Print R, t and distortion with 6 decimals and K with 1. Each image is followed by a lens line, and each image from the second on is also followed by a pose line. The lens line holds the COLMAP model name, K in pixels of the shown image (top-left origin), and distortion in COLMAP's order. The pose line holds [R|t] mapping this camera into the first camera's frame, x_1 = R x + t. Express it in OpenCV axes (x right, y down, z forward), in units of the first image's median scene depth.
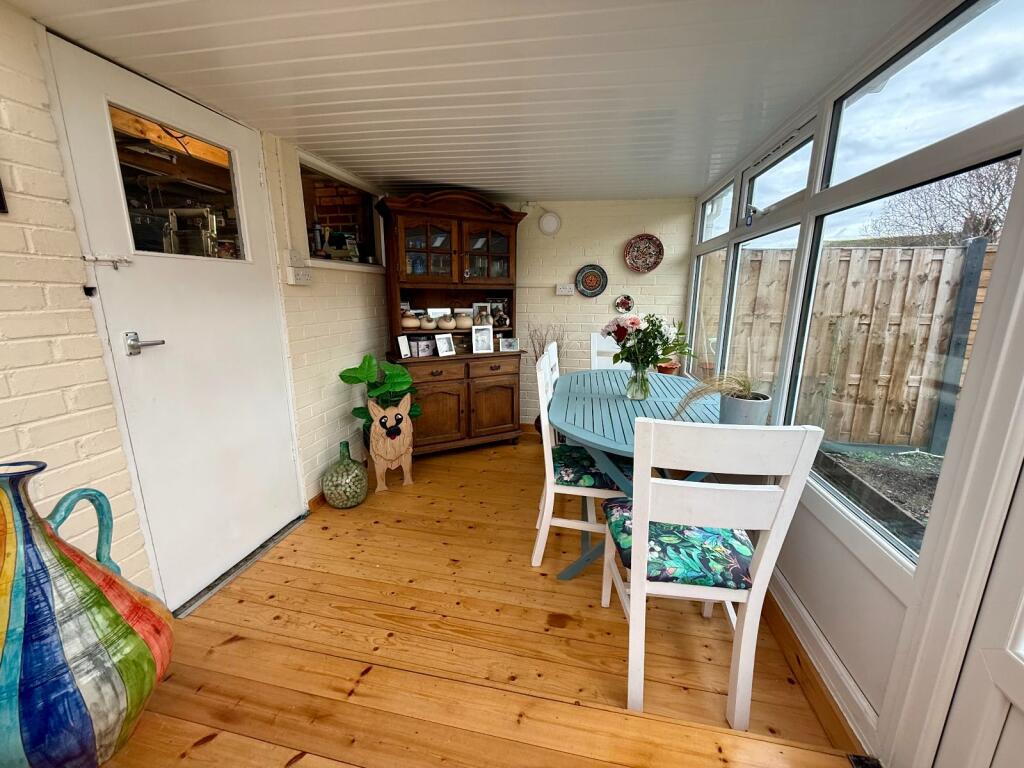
lens RADIAL K [[409.5, 0, 512.7], [0, 409.5, 385.3], [0, 0, 1]] dist [-0.000966, 0.000075]
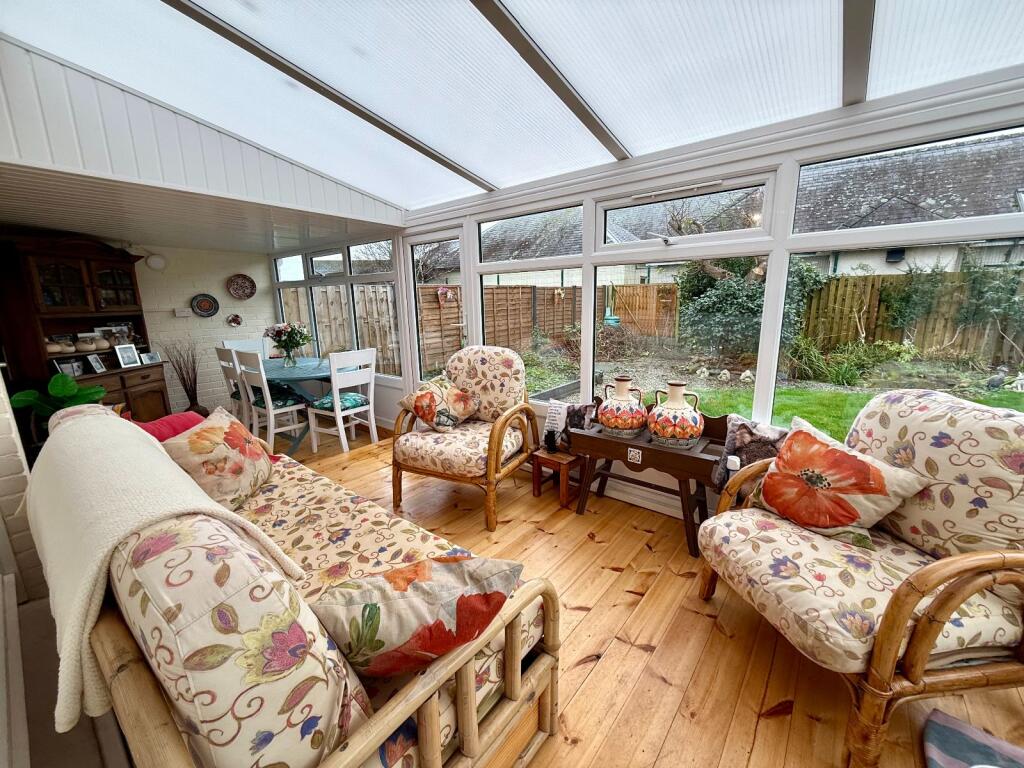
lens RADIAL K [[409.5, 0, 513.3], [0, 409.5, 379.7], [0, 0, 1]] dist [-0.000966, 0.000075]
pose [[0.466846, -0.190364, 0.863606, -0.623235], [0.218718, 0.971072, 0.095819, 0.095503], [-0.856865, 0.144154, 0.494978, -0.606079]]
